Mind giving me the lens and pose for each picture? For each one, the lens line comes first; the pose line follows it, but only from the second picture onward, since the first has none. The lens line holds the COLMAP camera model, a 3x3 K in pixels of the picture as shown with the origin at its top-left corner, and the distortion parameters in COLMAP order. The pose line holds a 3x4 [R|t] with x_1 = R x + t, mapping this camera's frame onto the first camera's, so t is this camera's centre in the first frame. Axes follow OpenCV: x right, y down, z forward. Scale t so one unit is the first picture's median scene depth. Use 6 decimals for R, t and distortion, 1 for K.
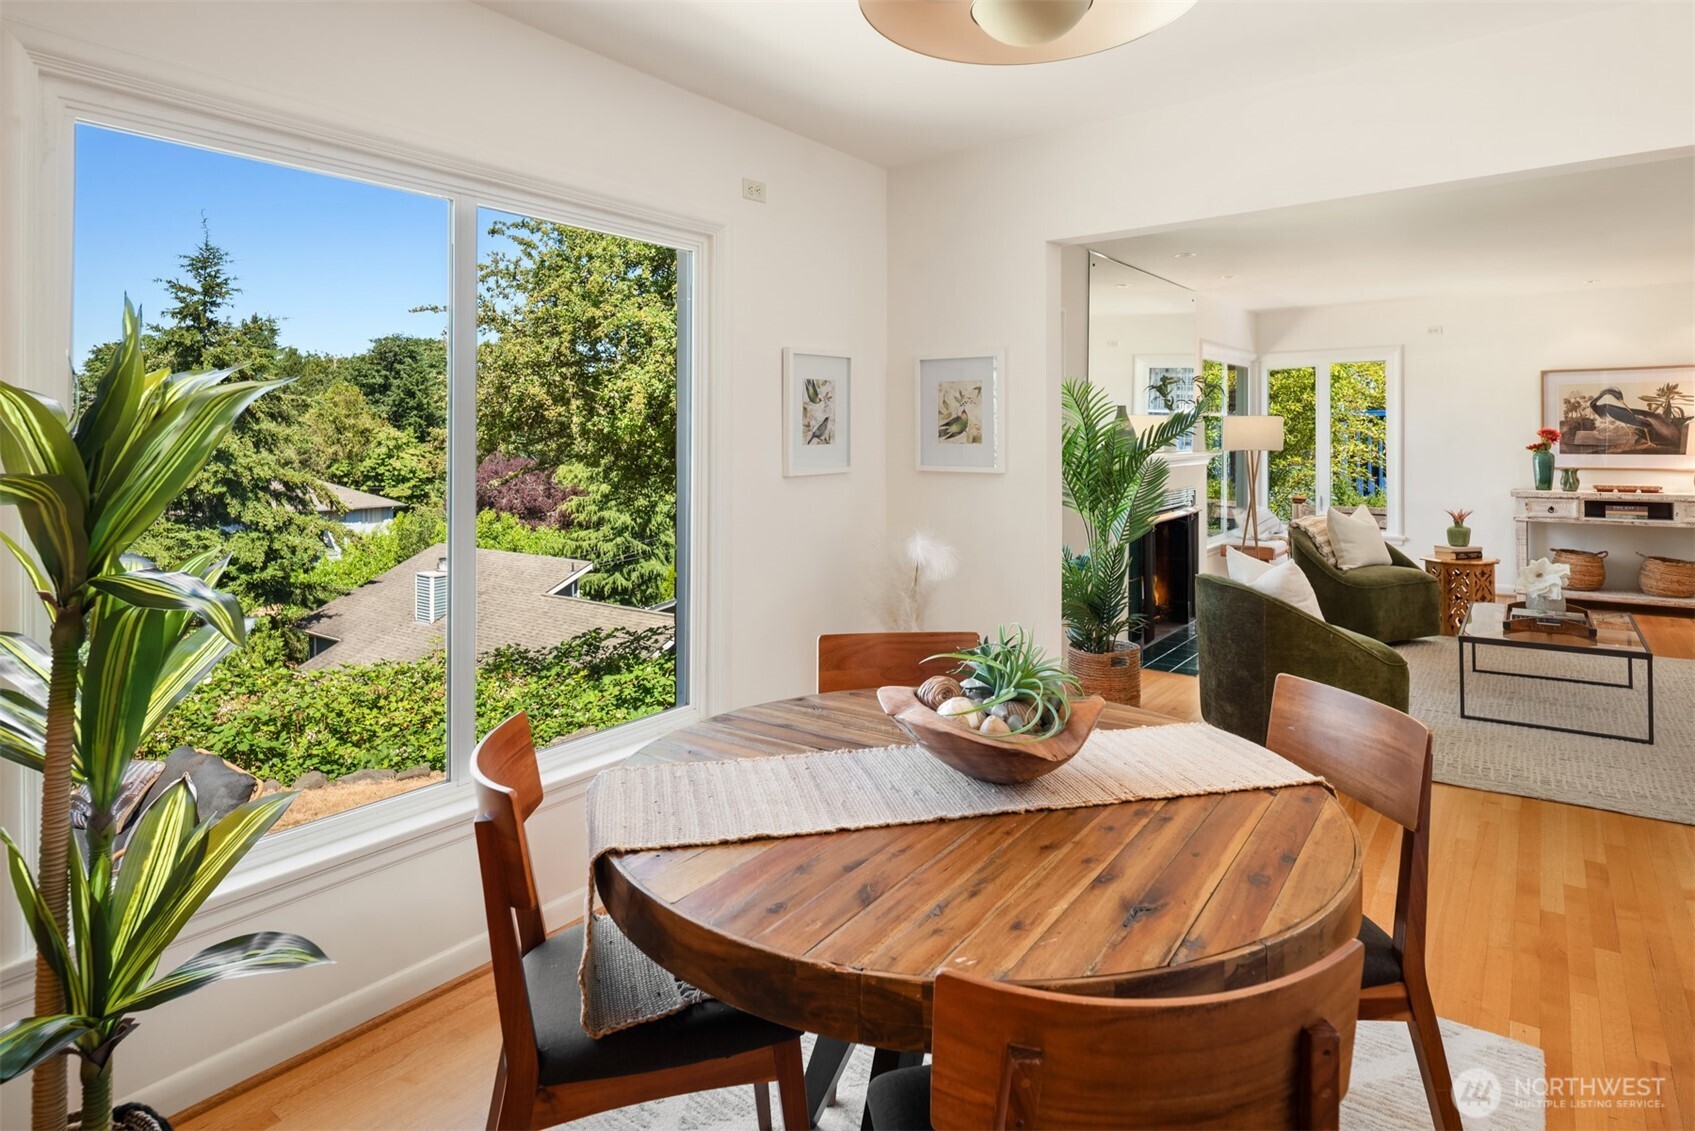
lens RADIAL K [[927.3, 0, 848.3], [0, 927.3, 441.4], [0, 0, 1]] dist [0.002468, -0.007416]
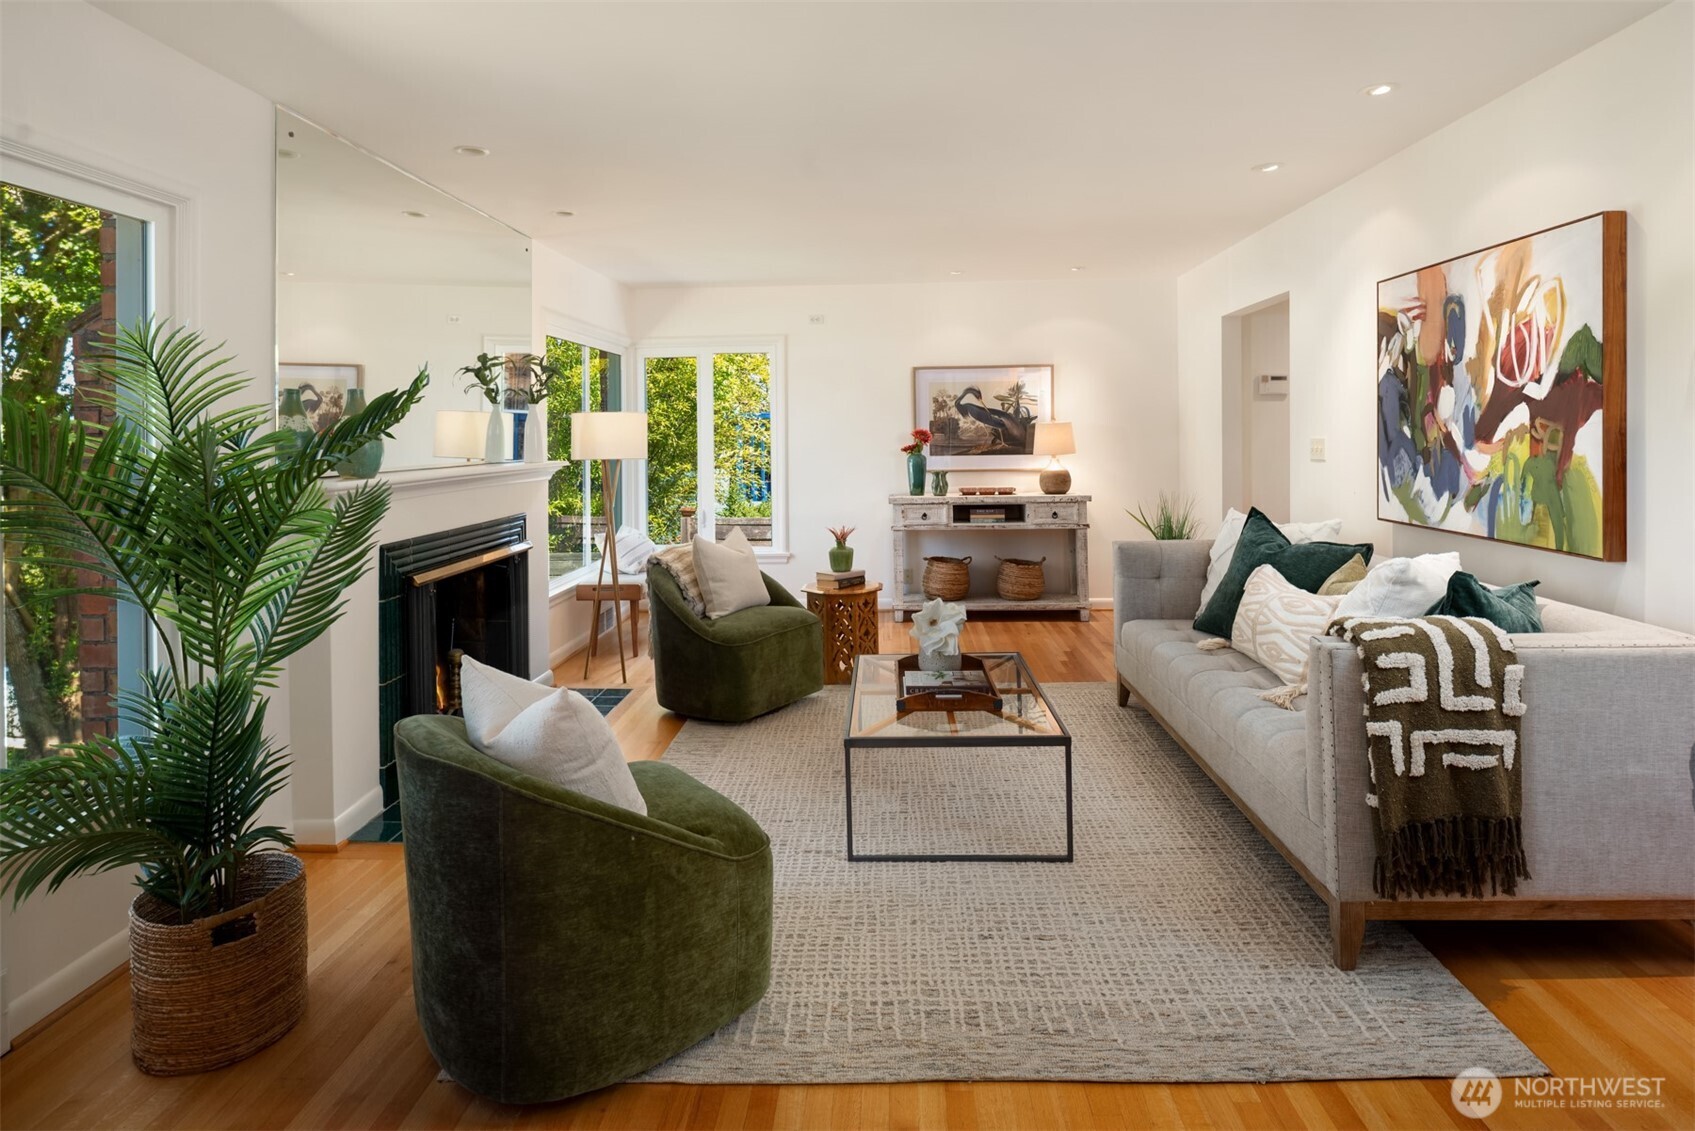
lens RADIAL K [[927.3, 0, 848.3], [0, 927.3, 441.4], [0, 0, 1]] dist [0.002468, -0.007416]
pose [[0.829537, -0.009333, 0.558374, 0.185288], [0.011846, 0.999929, -0.000885, -0.001421], [-0.558326, 0.007349, 0.829589, 0.282992]]
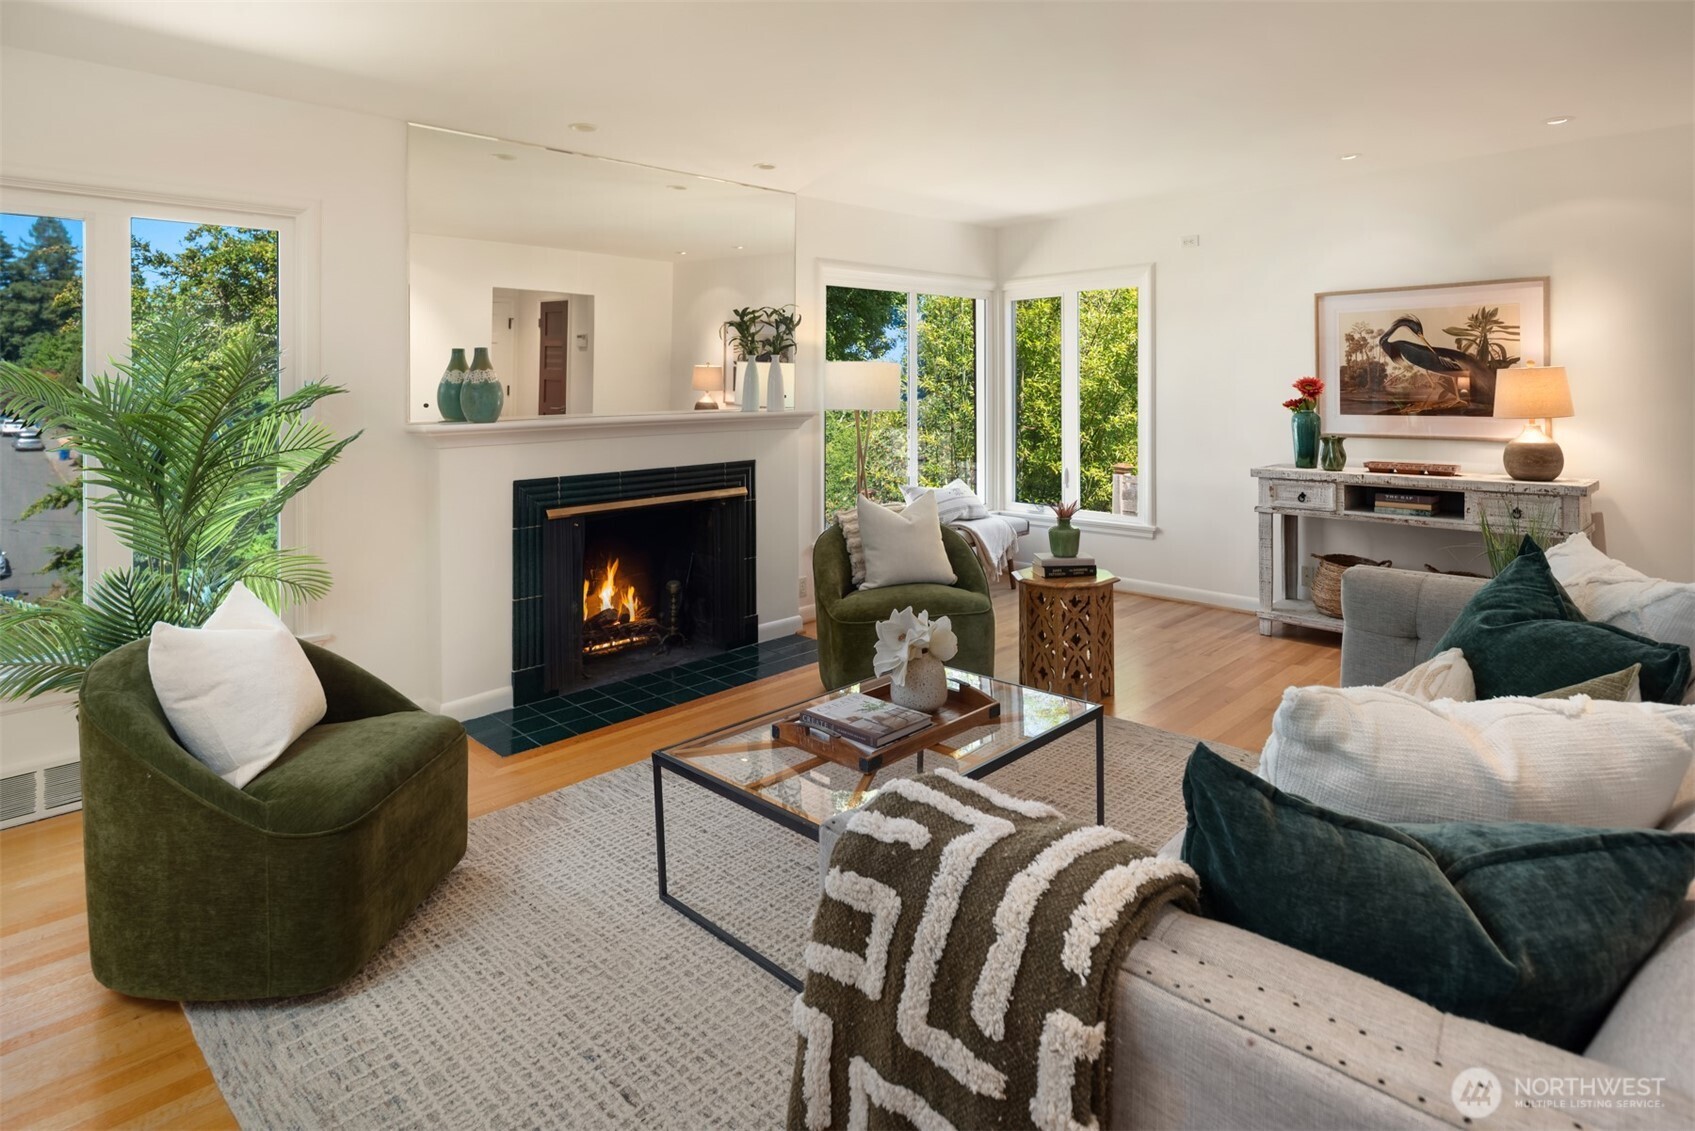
lens RADIAL K [[922.5, 0, 846.1], [0, 922.5, 385.5], [0, 0, 1]] dist [-0.005190, -0.000852]
pose [[0.989063, -0.003427, -0.147452, 0.546279], [0.002741, 0.999984, -0.004852, -0.005956], [0.147466, 0.004395, 0.989057, 0.293623]]
